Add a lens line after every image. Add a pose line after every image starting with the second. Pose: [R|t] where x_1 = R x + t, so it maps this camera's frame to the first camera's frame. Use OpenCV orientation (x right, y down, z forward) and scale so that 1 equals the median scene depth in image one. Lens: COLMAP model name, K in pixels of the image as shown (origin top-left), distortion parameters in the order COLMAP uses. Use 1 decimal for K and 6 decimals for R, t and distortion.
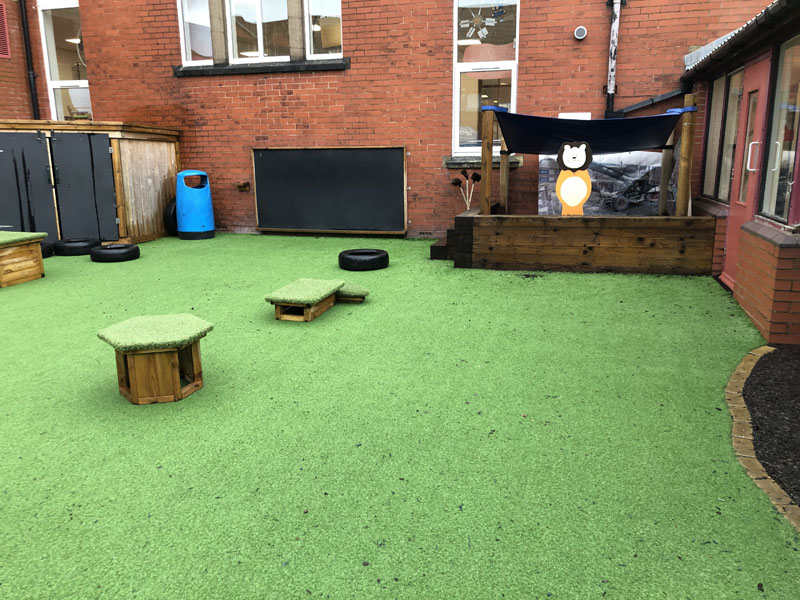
lens RADIAL K [[646.7, 0, 398.8], [0, 646.7, 271.5], [0, 0, 1]] dist [0.042770, -0.058657]
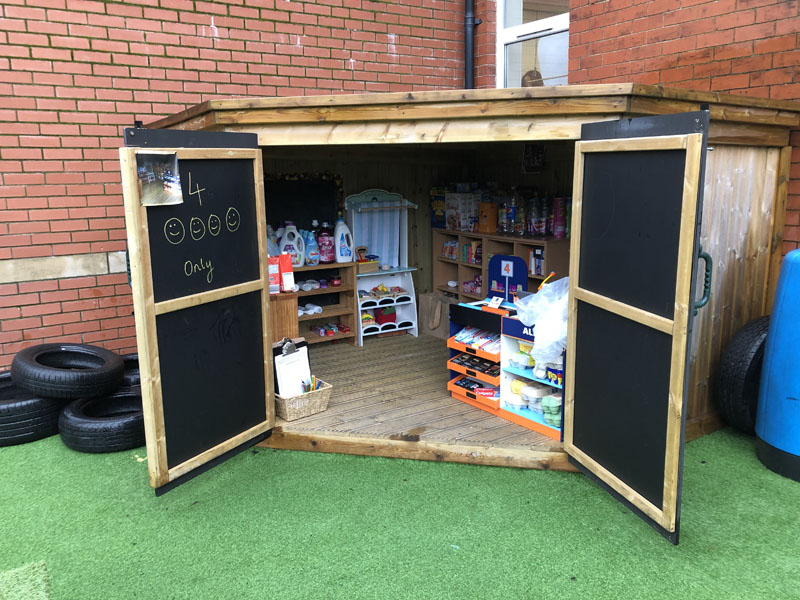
lens RADIAL K [[646.7, 0, 398.8], [0, 646.7, 271.5], [0, 0, 1]] dist [0.042770, -0.058657]
pose [[0.737417, 0.107287, -0.666863, -0.420395], [-0.112929, 0.992991, 0.034879, -0.204370], [0.665931, 0.049588, 0.744364, 1.013663]]
